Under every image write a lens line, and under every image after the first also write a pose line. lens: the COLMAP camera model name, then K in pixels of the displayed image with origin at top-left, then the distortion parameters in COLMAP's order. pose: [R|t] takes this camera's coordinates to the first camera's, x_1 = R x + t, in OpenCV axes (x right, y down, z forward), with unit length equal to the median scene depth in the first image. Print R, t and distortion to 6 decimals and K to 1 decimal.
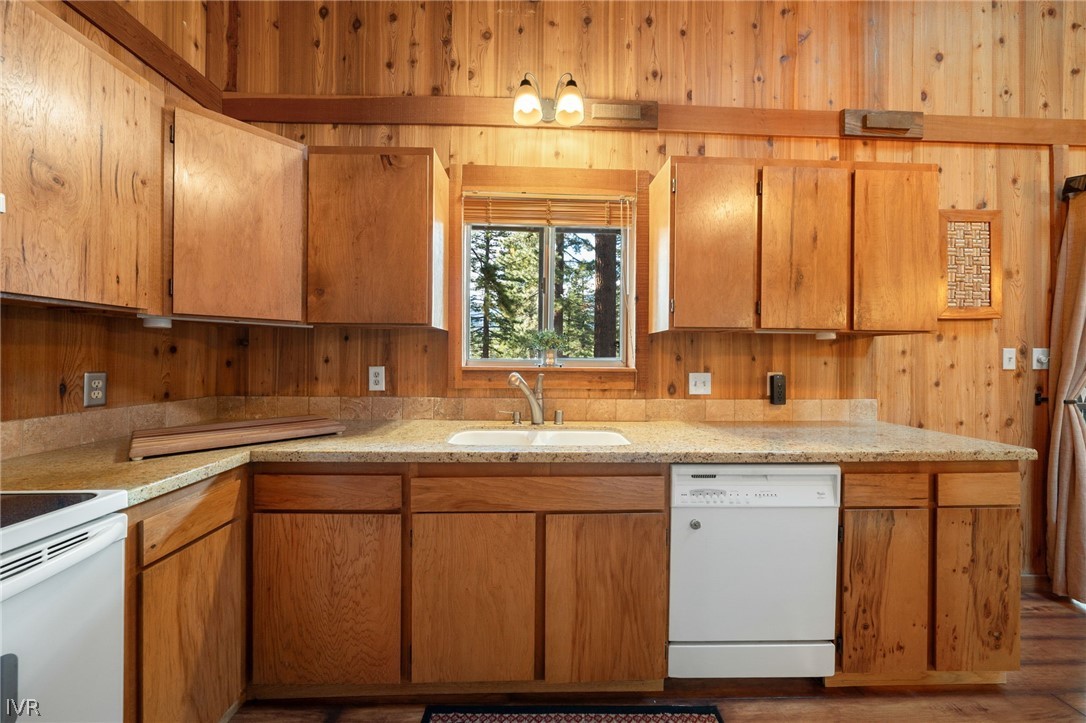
lens RADIAL K [[378.9, 0, 543.4], [0, 378.9, 357.9], [0, 0, 1]] dist [-0.001134, 0.000064]
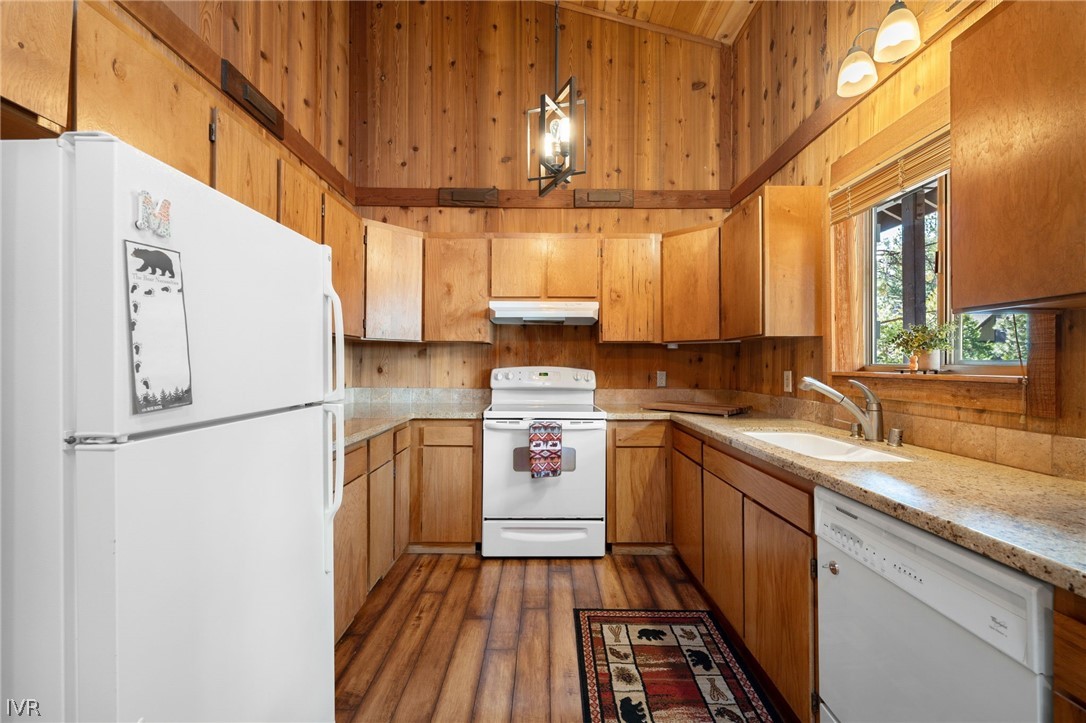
lens RADIAL K [[453.3, 0, 543.0], [0, 453.3, 361.5], [0, 0, 1]] dist [0.000228, 0.000129]
pose [[-0.028380, -0.014084, -0.999498, 0.975955], [-0.003102, 0.999897, -0.014002, 0.015657], [0.999592, 0.002703, -0.028421, 0.294226]]
